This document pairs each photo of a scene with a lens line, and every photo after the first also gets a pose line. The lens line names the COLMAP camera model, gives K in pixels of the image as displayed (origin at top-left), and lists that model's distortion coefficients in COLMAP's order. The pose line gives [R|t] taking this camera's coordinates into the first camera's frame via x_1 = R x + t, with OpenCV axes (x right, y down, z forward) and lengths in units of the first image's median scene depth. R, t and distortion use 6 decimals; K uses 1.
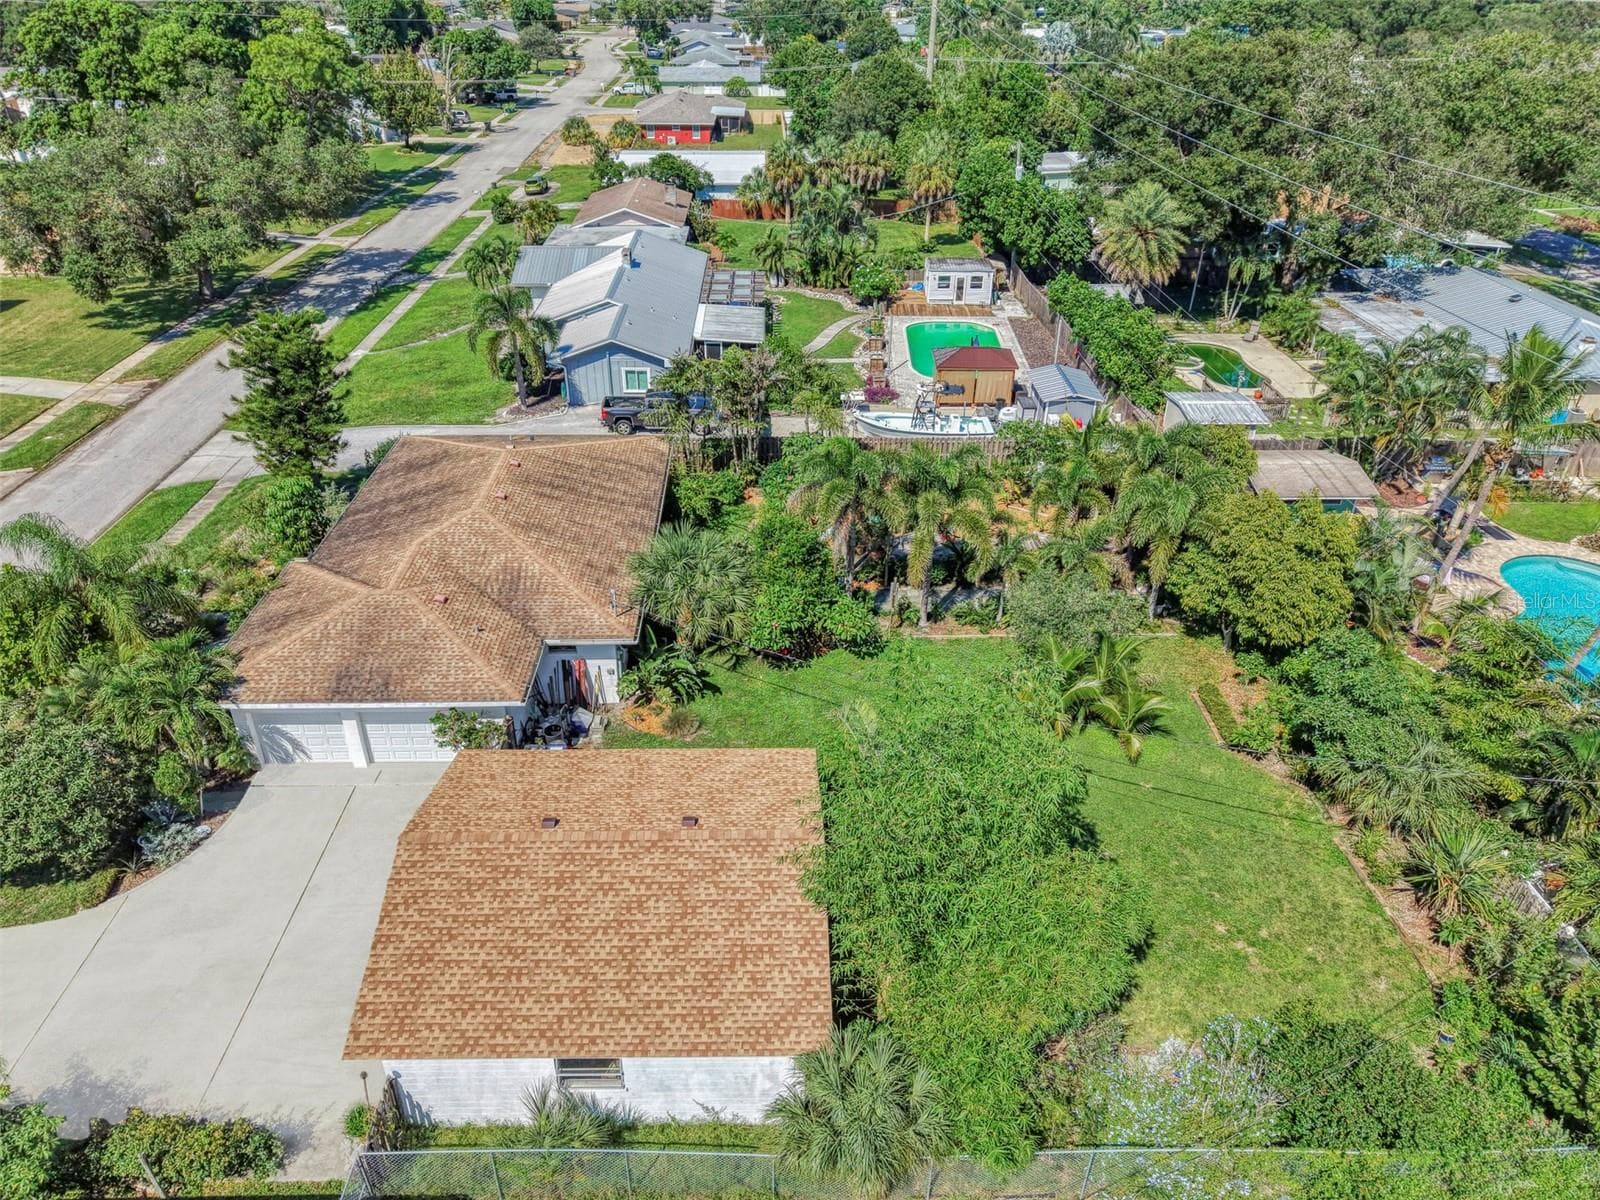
lens RADIAL K [[1330.0, 0, 800.0], [0, 1330.0, 600.0], [0, 0, 1]] dist [0.000522, -0.001253]
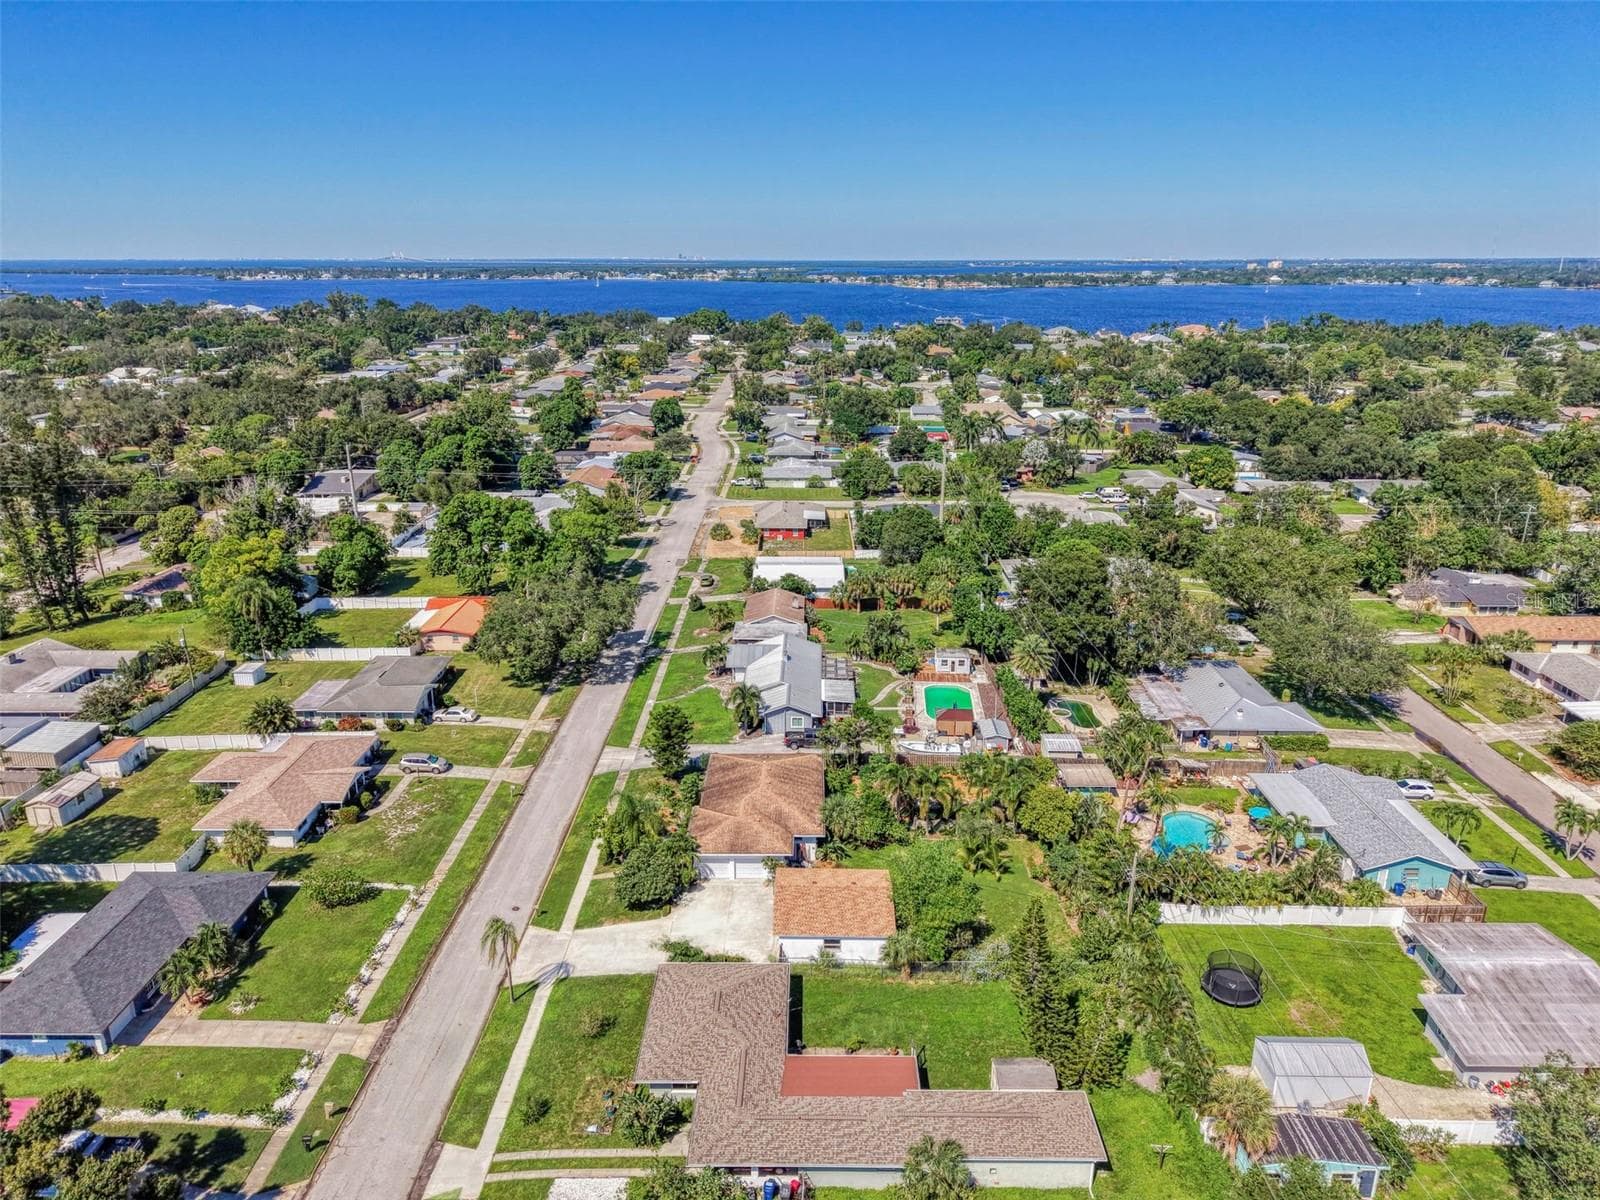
lens RADIAL K [[1289.9, 0, 800.2], [0, 1289.9, 542.9], [0, 0, 1]] dist [0.186113, -0.000498]
pose [[0.999439, 0.003673, -0.033297, -0.047127], [-0.011407, 0.971883, -0.235188, 0.043849], [0.031497, 0.235436, 0.971379, -1.062674]]
